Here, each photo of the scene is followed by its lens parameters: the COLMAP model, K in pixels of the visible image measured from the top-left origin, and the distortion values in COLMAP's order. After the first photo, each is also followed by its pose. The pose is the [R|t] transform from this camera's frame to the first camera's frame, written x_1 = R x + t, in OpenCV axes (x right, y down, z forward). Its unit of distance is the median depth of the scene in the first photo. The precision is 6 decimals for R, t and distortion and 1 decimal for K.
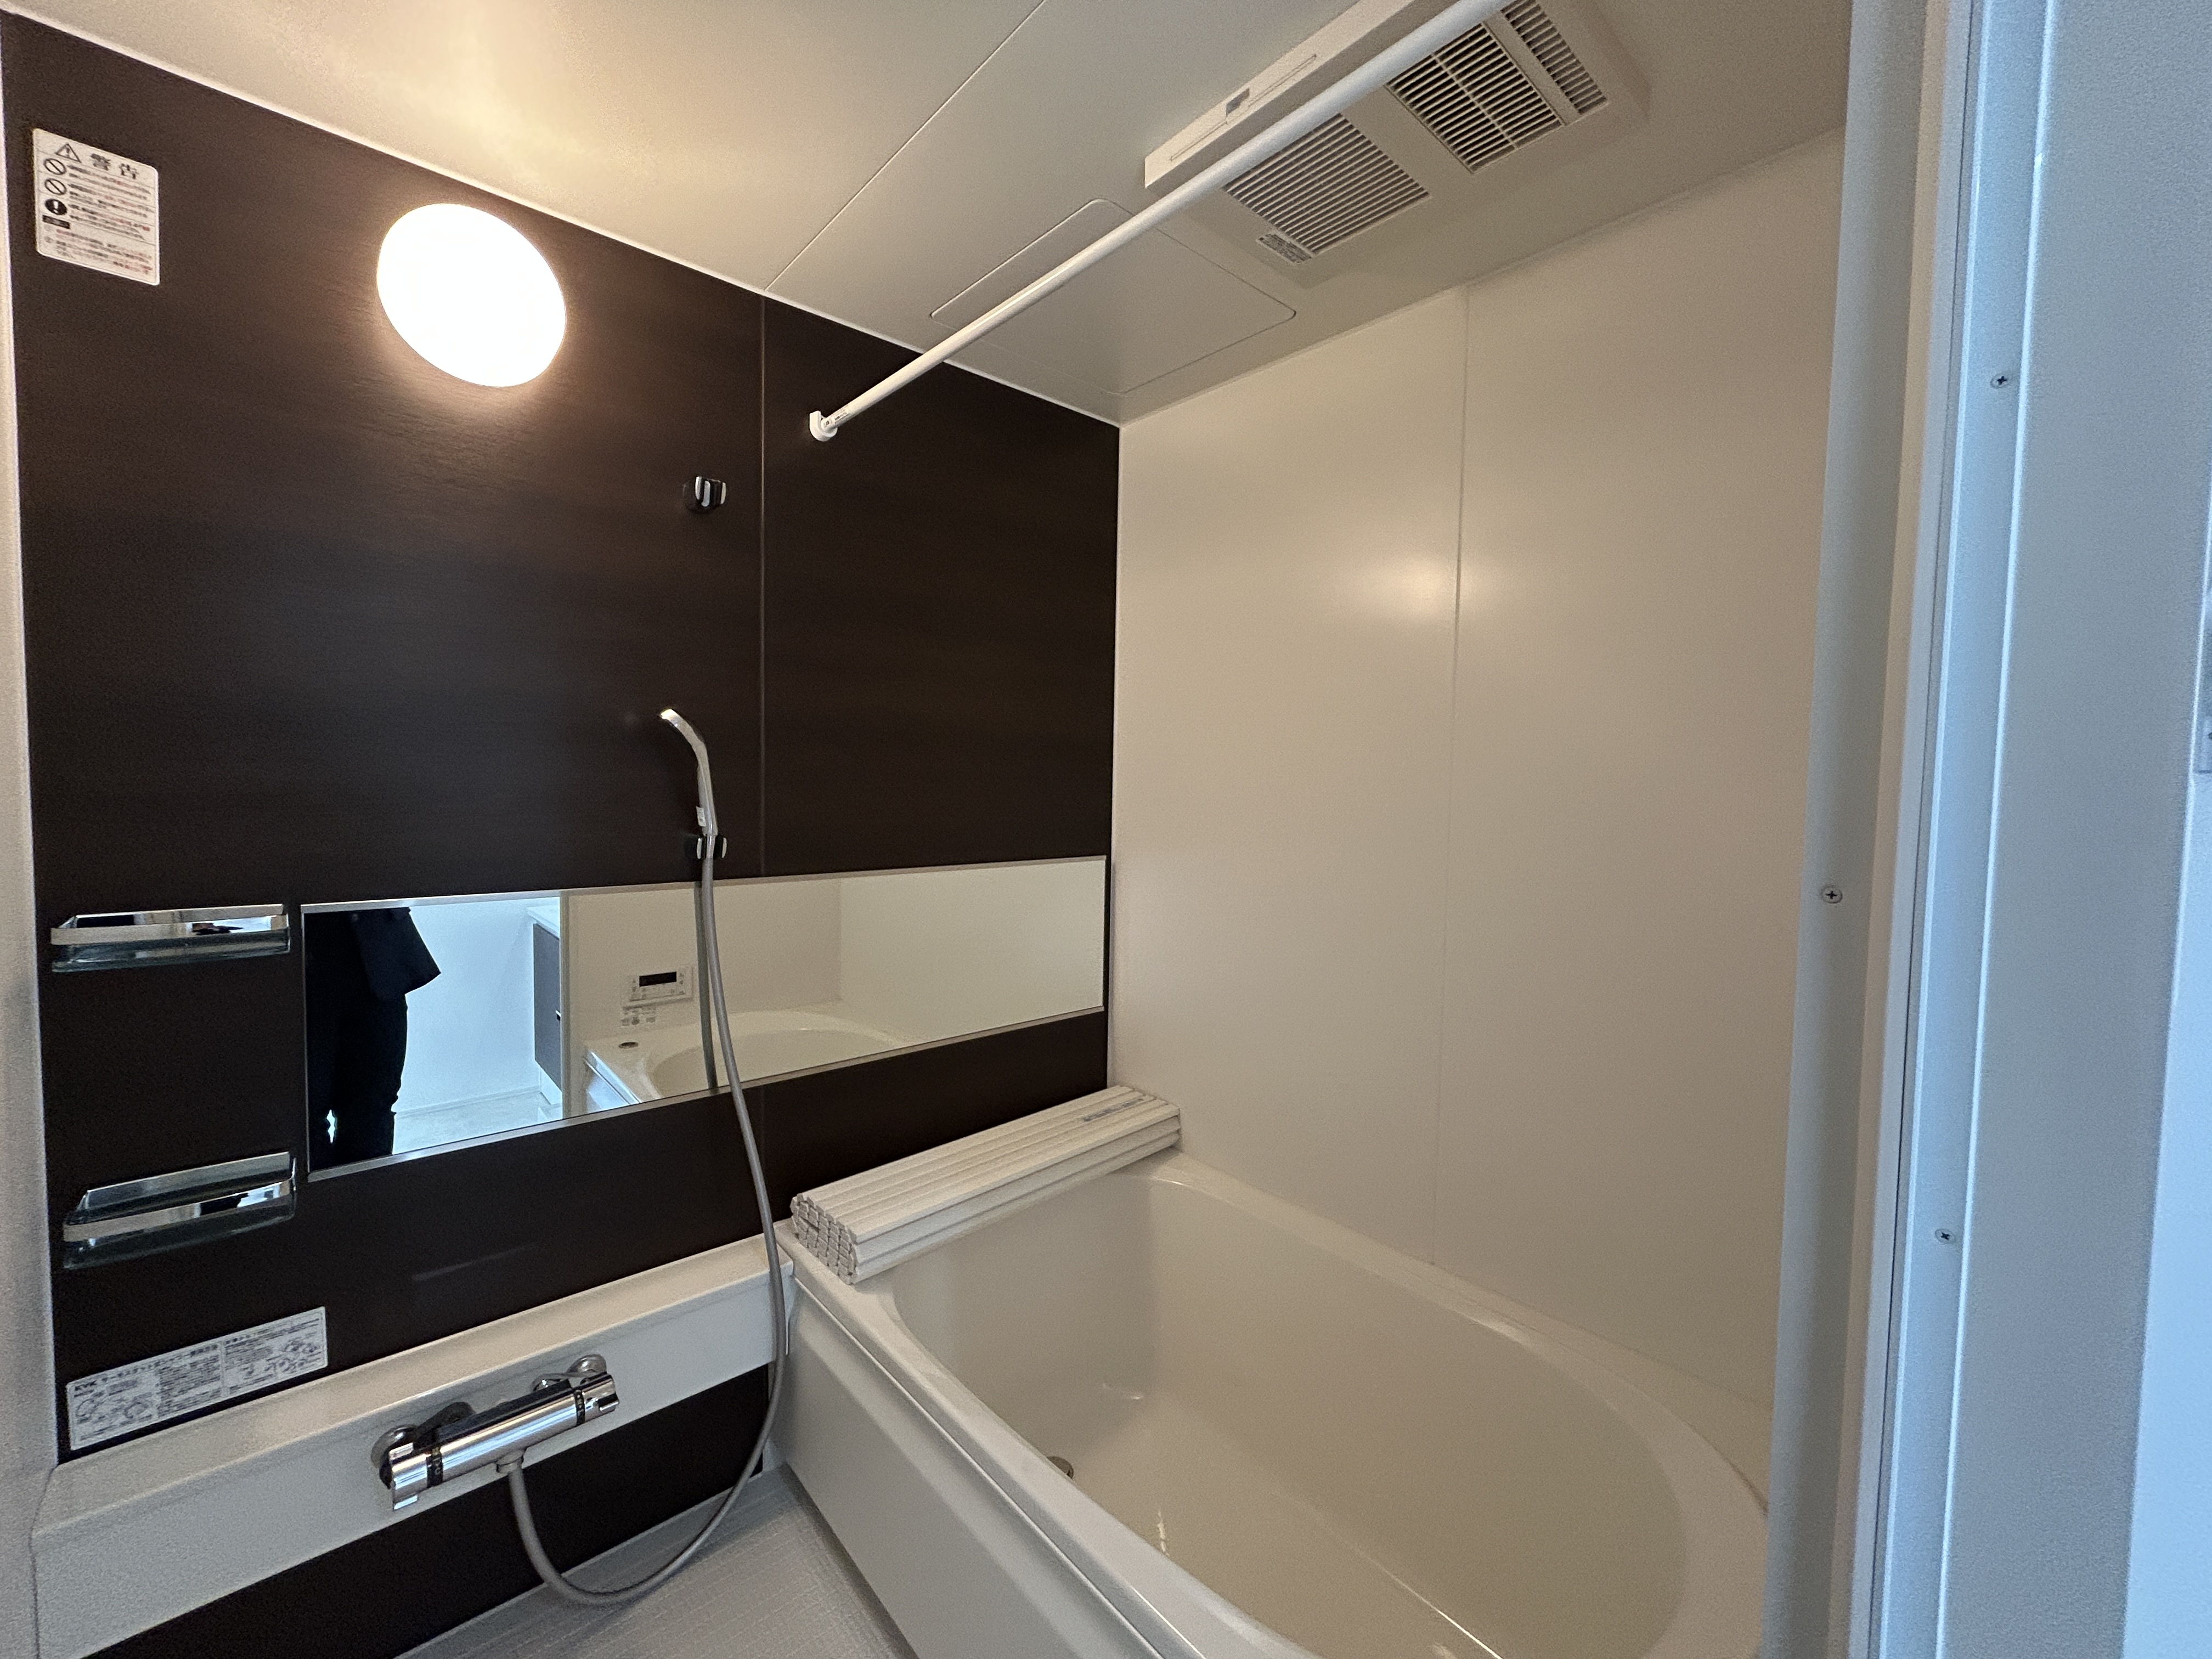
lens RADIAL K [[886.9, 0, 1109.3], [0, 886.9, 824.6], [0, 0, 1]] dist [-0.000875, 0.000016]
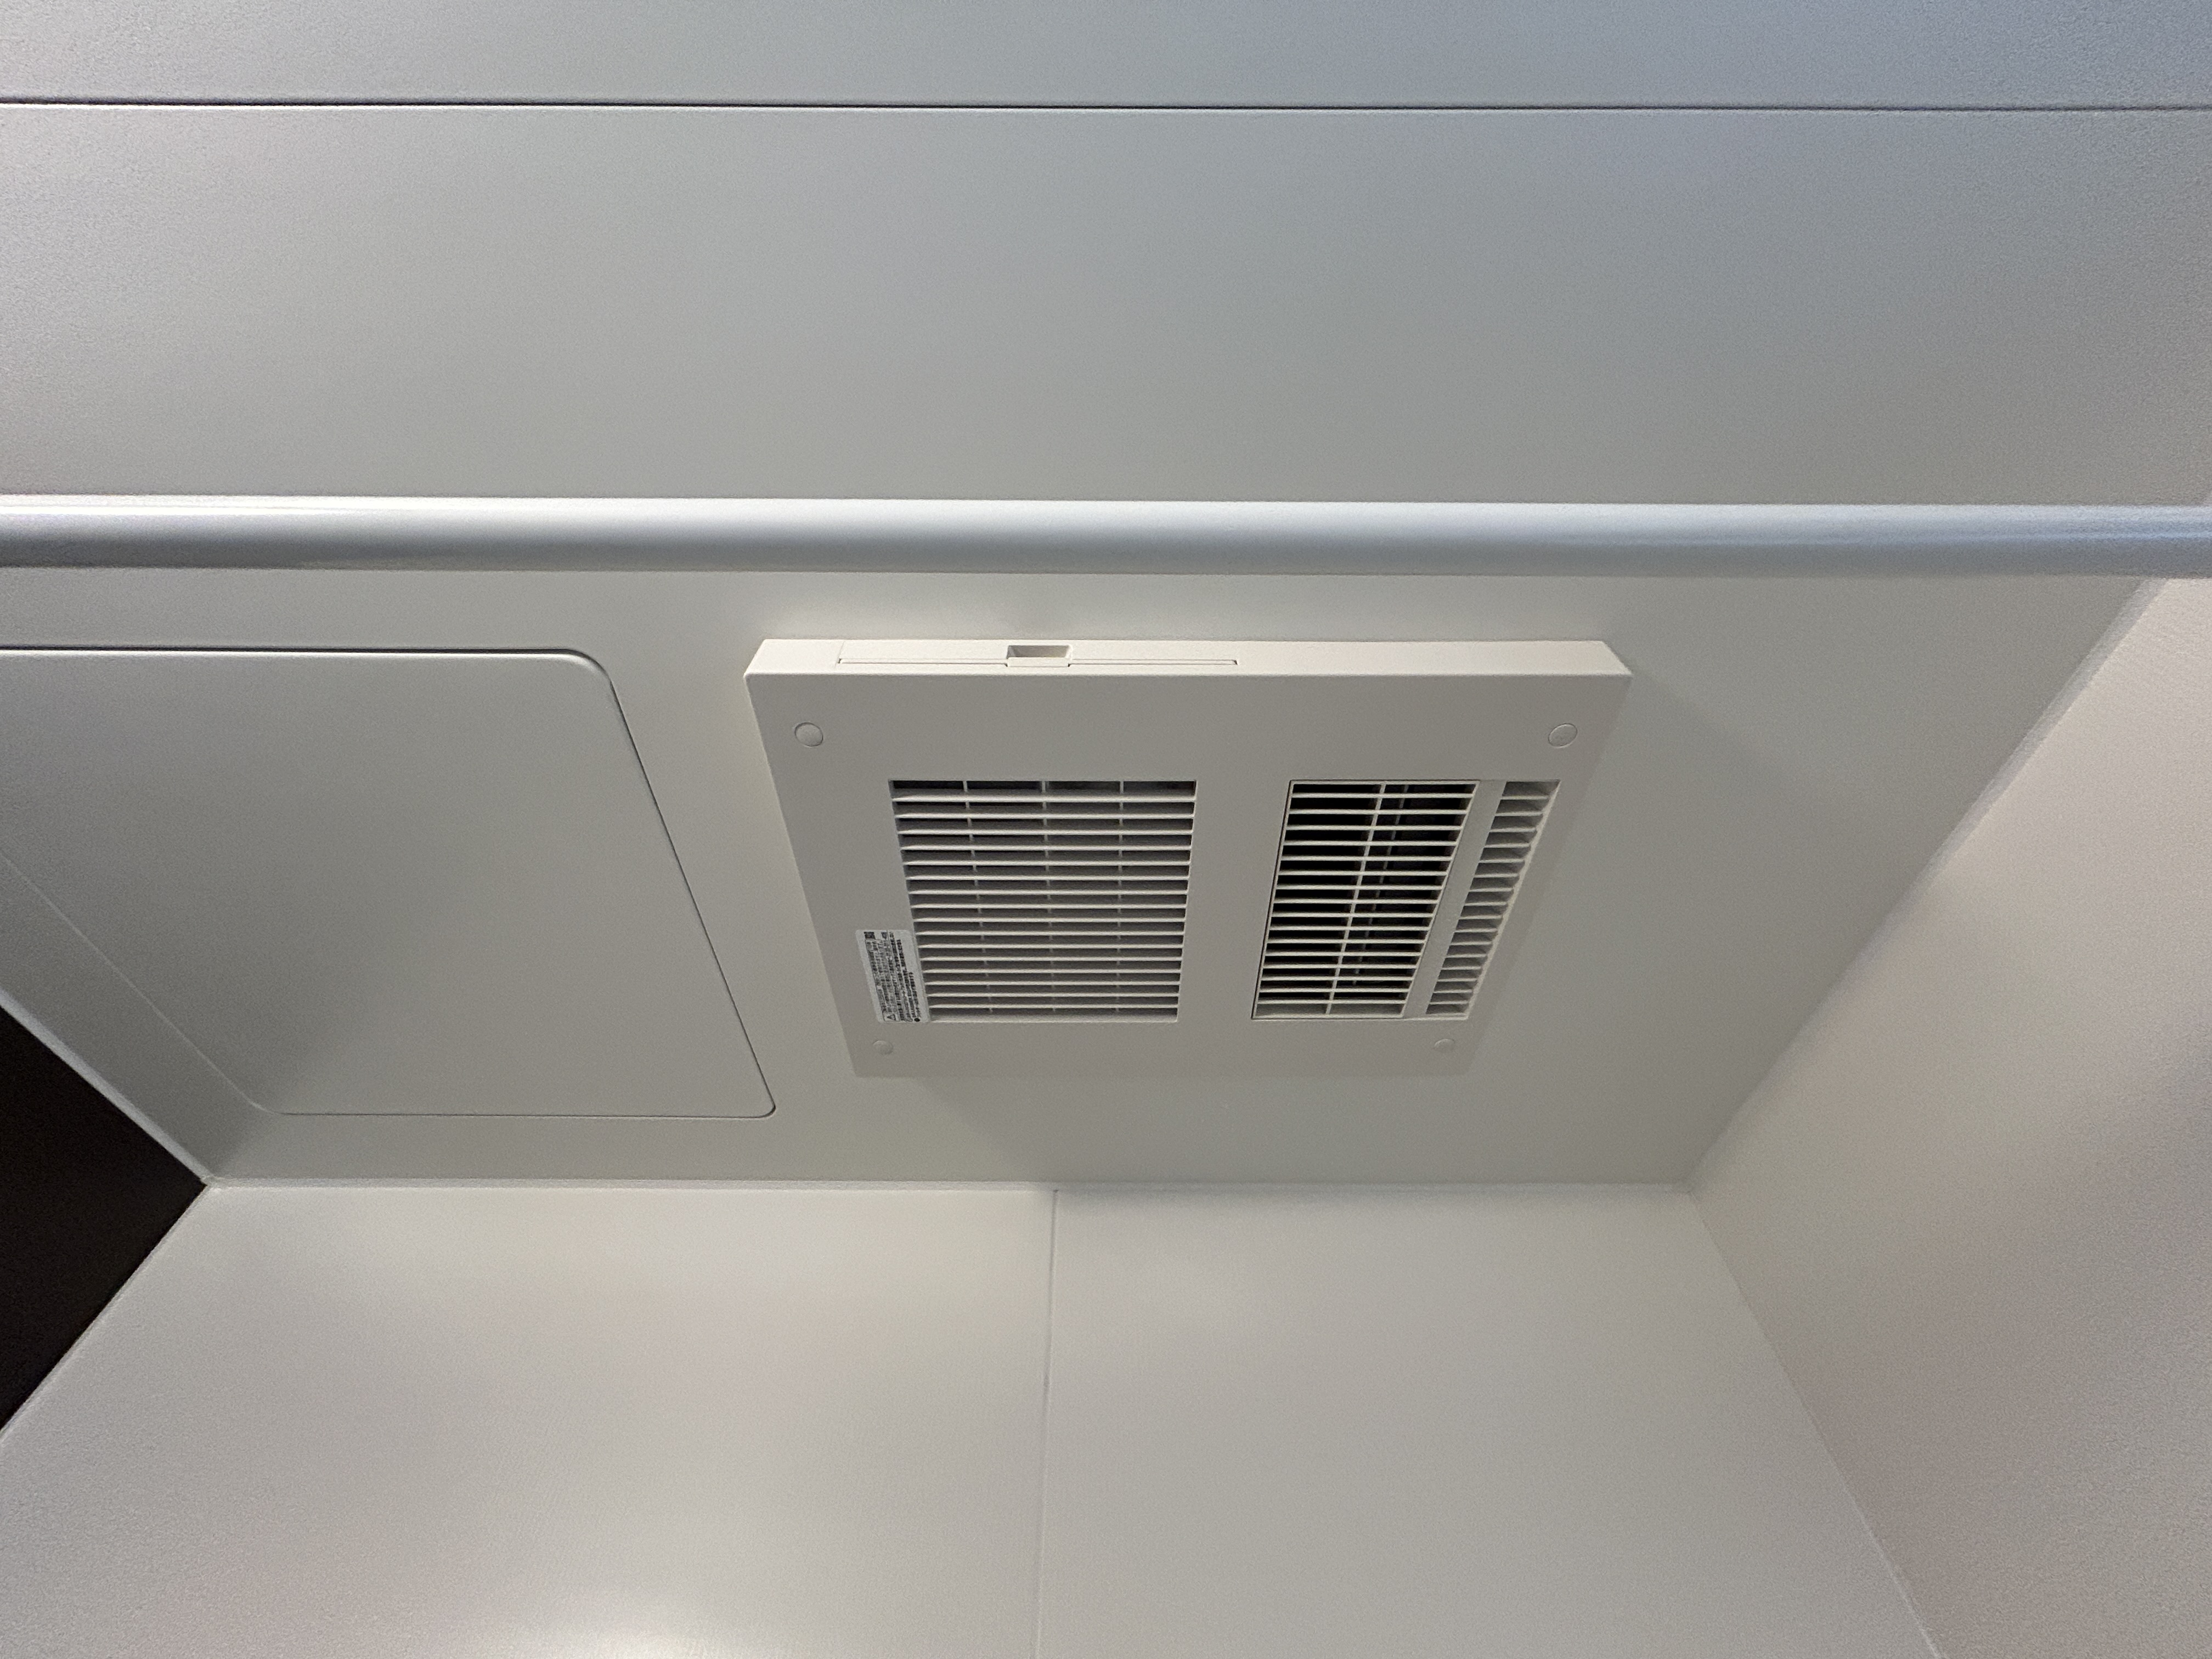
lens RADIAL K [[886.9, 0, 1111.9], [0, 886.9, 836.3], [0, 0, 1]] dist [-0.000875, 0.000016]
pose [[0.668969, 0.567339, 0.480216, 0.002352], [0.051882, 0.608852, -0.791586, -0.308103], [-0.741478, 0.554461, 0.377868, 0.685749]]
